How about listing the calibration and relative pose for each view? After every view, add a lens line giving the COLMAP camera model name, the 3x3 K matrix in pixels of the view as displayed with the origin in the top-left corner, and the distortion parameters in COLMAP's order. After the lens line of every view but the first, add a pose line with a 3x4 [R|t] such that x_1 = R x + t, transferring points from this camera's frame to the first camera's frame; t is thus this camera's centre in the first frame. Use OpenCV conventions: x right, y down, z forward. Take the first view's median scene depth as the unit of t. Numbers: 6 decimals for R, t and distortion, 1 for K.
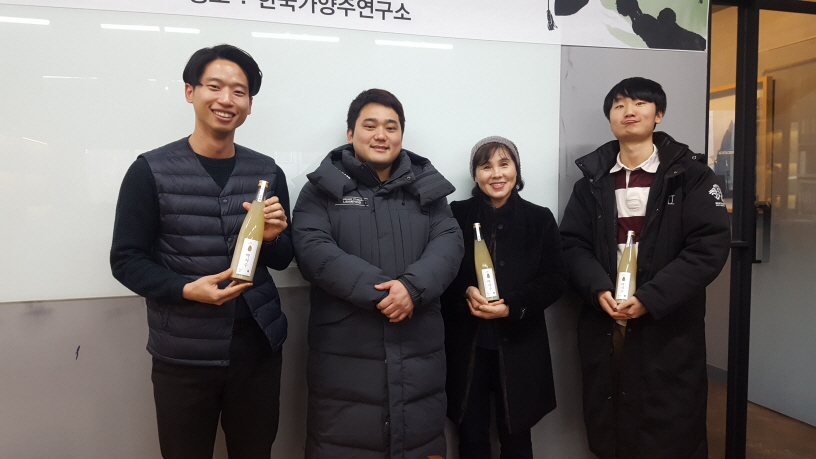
lens RADIAL K [[605.8, 0, 409.7], [0, 605.8, 239.5], [0, 0, 1]] dist [0.067201, -0.105722]
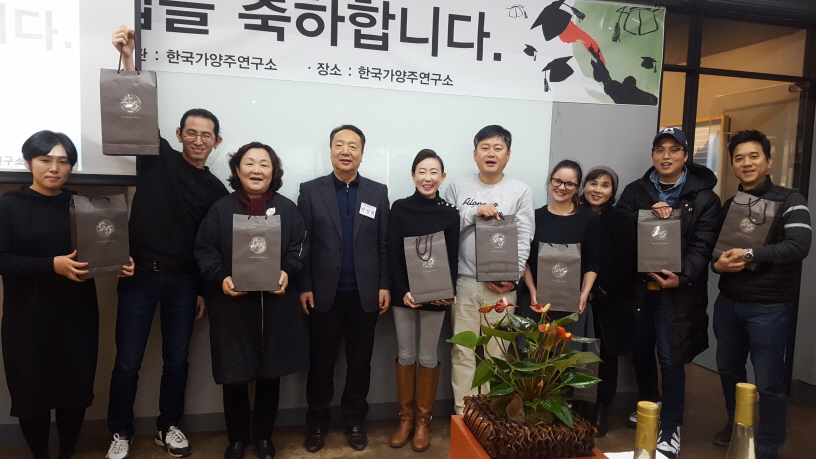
lens RADIAL K [[605.8, 0, 418.1], [0, 605.8, 244.1], [0, 0, 1]] dist [0.067201, -0.105722]
pose [[0.998066, 0.048518, -0.038874, -0.006147], [-0.047199, 0.998302, 0.034144, -0.005039], [0.040464, -0.032243, 0.998661, -0.476439]]
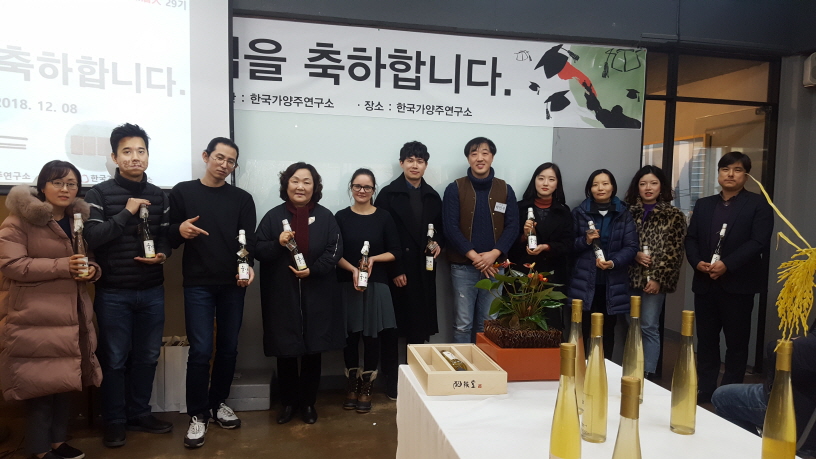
lens RADIAL K [[605.8, 0, 412.2], [0, 605.8, 253.3], [0, 0, 1]] dist [0.067201, -0.105722]
pose [[0.996370, 0.041532, -0.074303, -0.021521], [-0.039588, 0.998839, 0.027444, 0.024569], [0.075357, -0.024403, 0.996858, -0.802980]]
